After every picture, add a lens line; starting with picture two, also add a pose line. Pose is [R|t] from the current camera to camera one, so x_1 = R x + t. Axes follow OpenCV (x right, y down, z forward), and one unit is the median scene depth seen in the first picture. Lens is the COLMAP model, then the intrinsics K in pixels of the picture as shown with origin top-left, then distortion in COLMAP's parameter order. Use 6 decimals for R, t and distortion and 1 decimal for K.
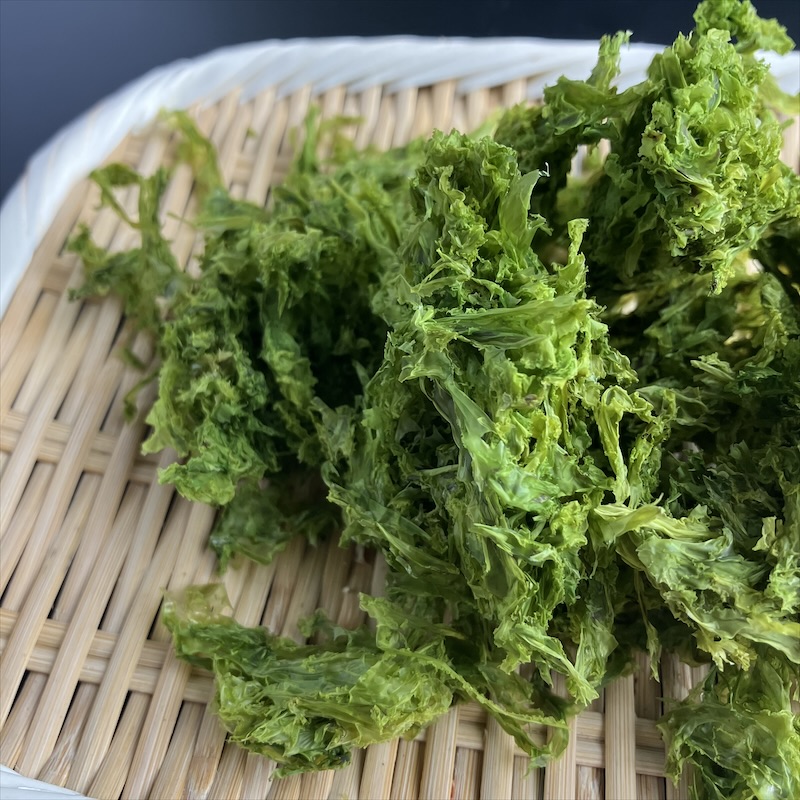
lens RADIAL K [[905.1, 0, 400.0], [0, 905.1, 400.0], [0, 0, 1]] dist [0.032971, -0.179951]
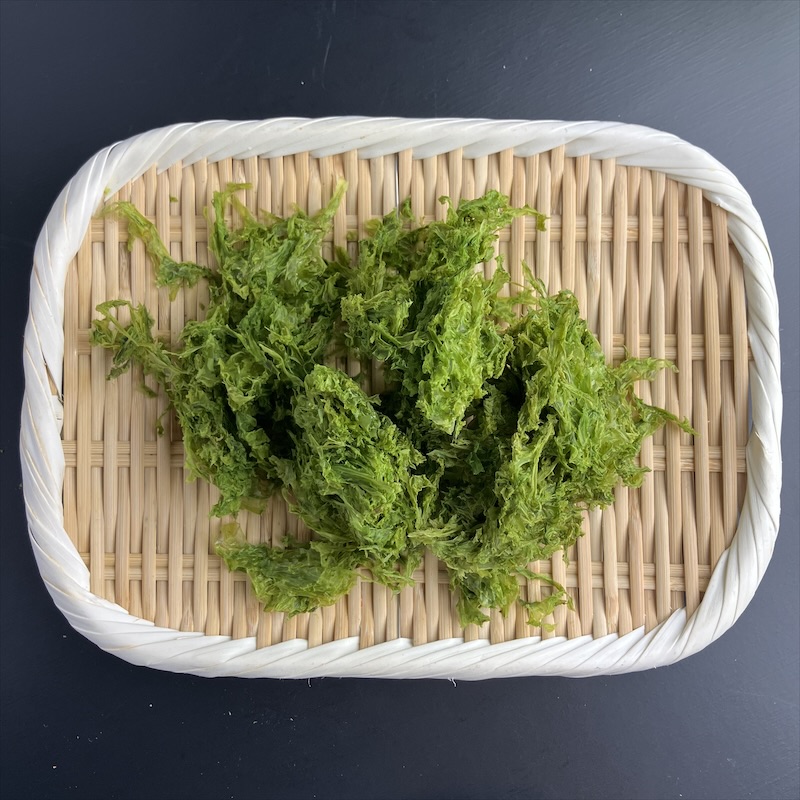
lens RADIAL K [[905.1, 0, 400.0], [0, 905.1, 400.0], [0, 0, 1]] dist [0.032971, -0.179951]
pose [[0.985642, -0.149161, 0.079128, 0.048501], [0.083497, 0.837892, 0.539411, -1.250141], [-0.146760, -0.525059, 0.838316, -0.696380]]
